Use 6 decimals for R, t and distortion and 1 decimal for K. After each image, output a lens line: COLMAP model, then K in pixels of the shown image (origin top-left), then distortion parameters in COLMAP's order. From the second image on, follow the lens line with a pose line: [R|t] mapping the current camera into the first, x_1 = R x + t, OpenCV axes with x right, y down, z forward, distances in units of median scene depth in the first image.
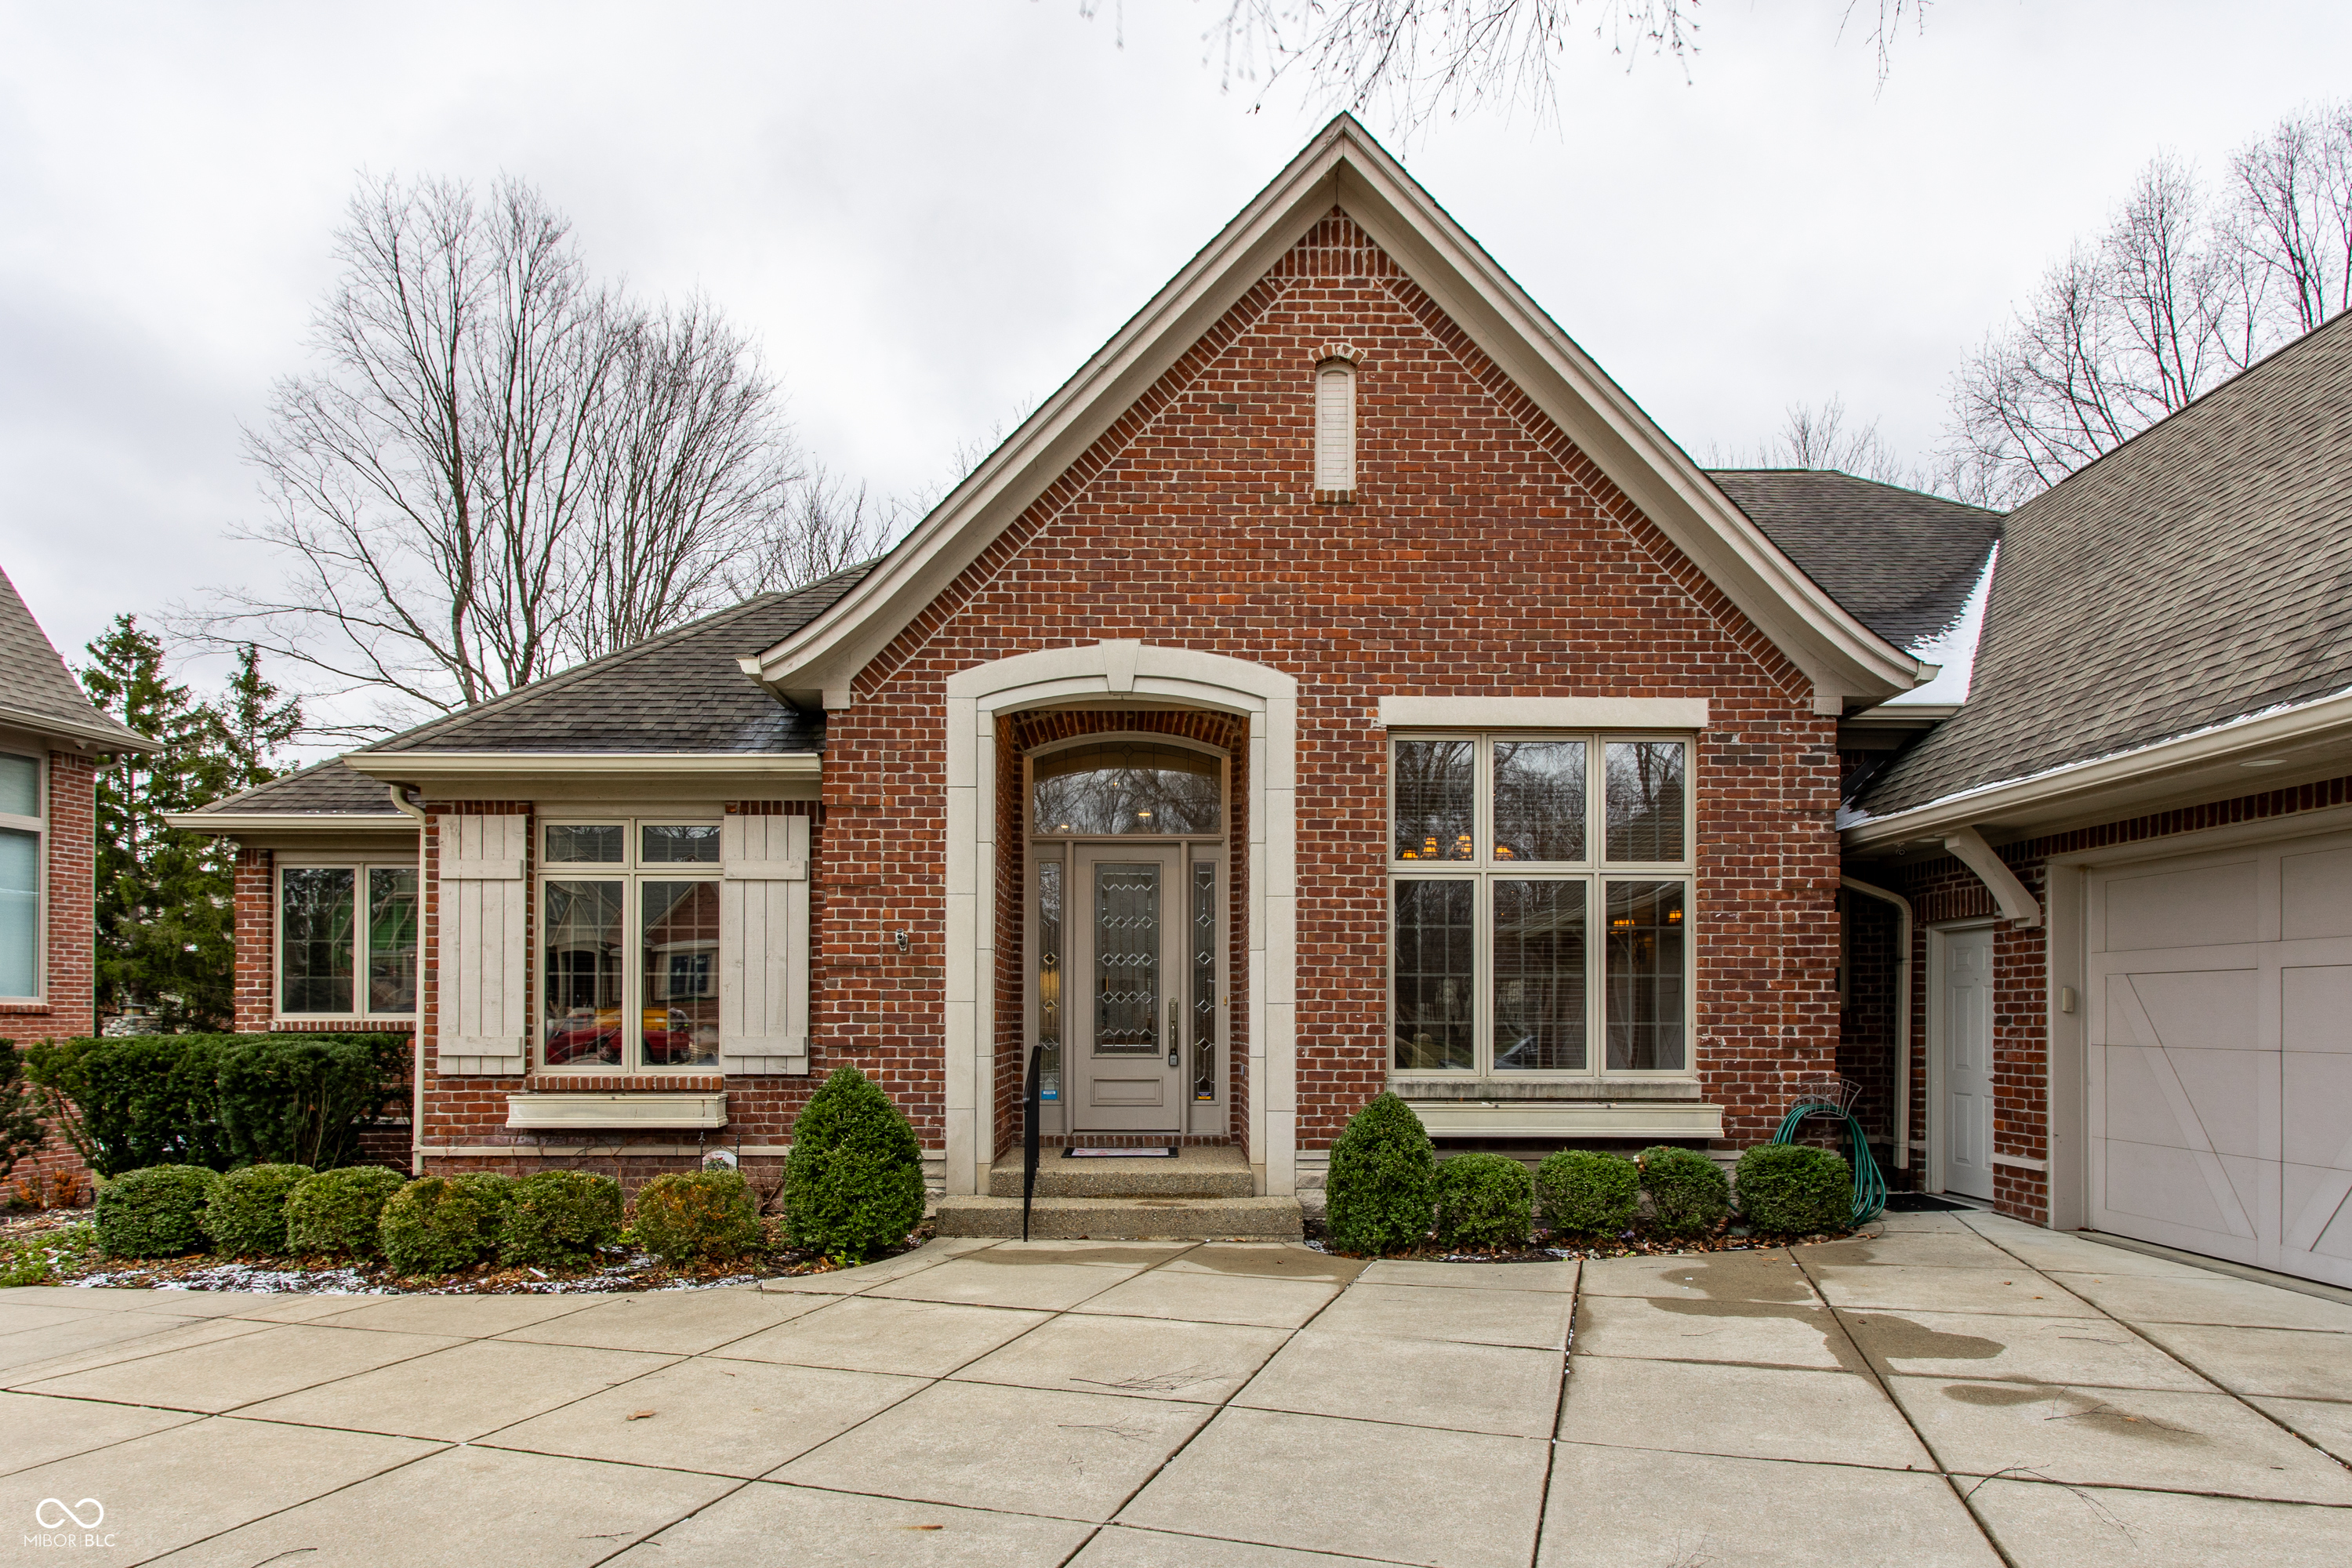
lens RADIAL K [[1273.6, 0, 1177.7], [0, 1273.6, 989.2], [0, 0, 1]] dist [-0.002168, 0.001357]
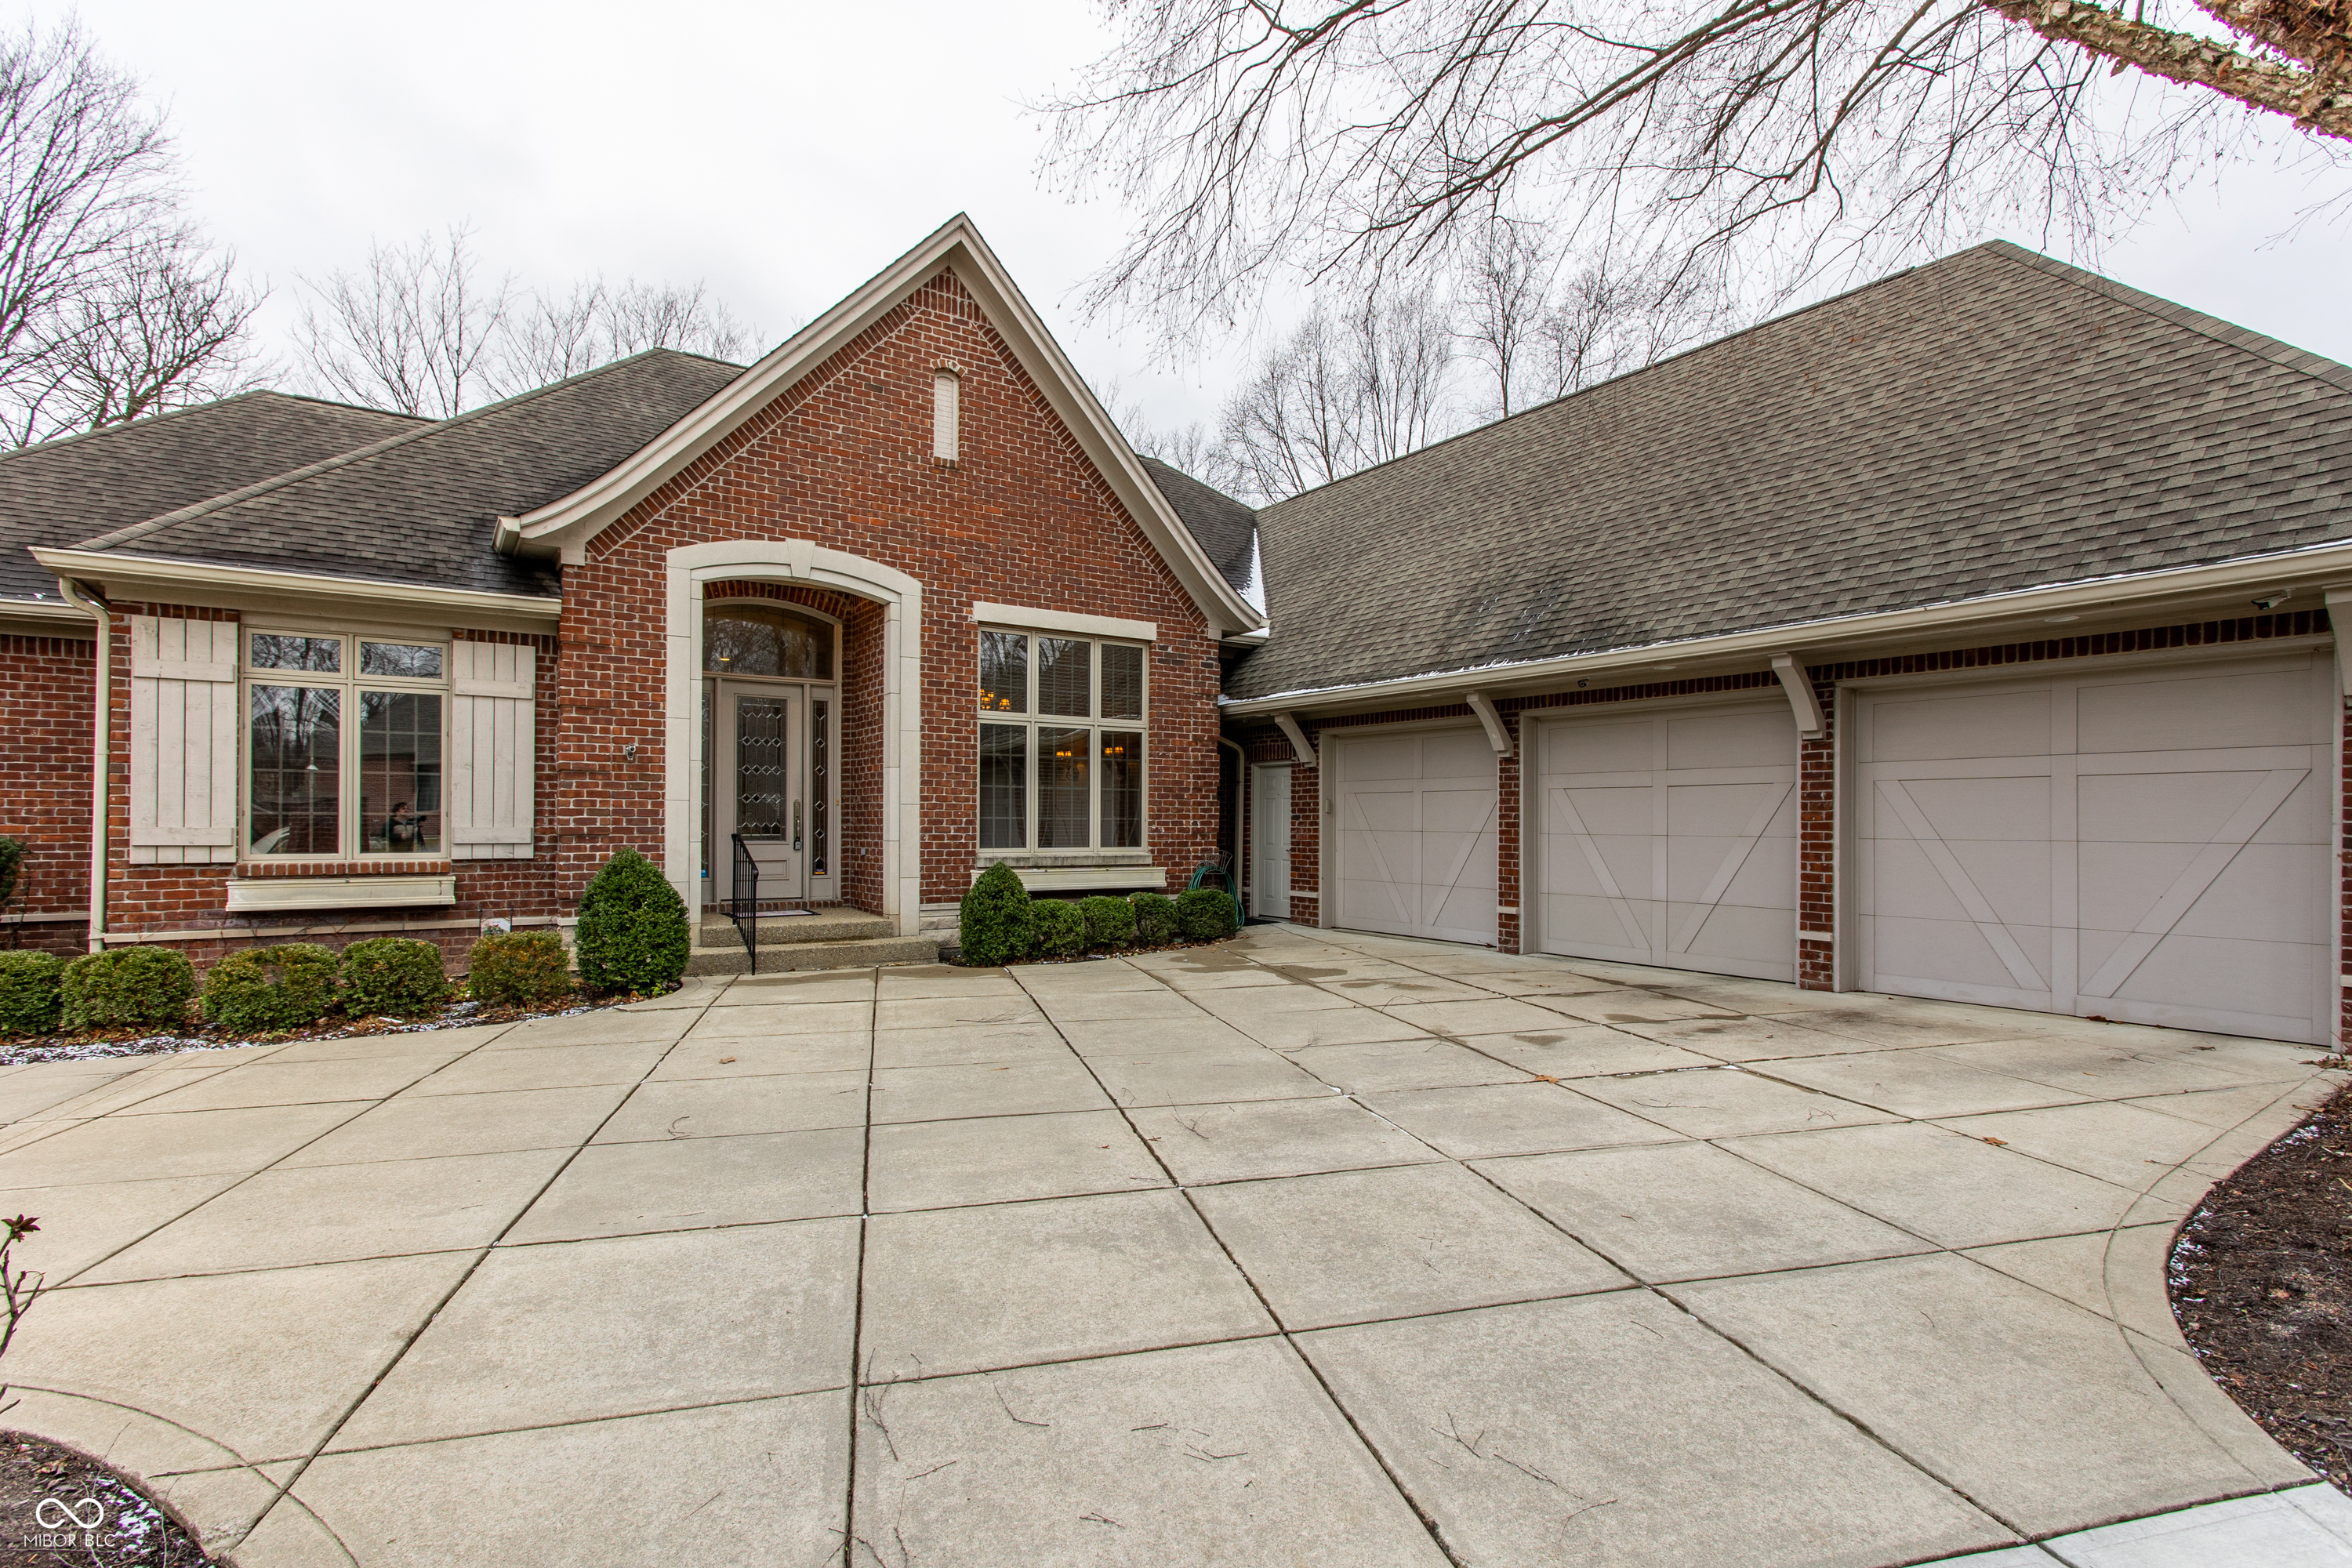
lens RADIAL K [[1125.2, 0, 1176.0], [0, 1125.2, 784.0], [0, 0, 1]] dist [0.002213, 0.001124]
pose [[0.834371, 0.020063, 0.550837, -0.373425], [-0.014942, 0.999793, -0.013781, 0.001295], [-0.551000, 0.003268, 0.834499, -0.243963]]
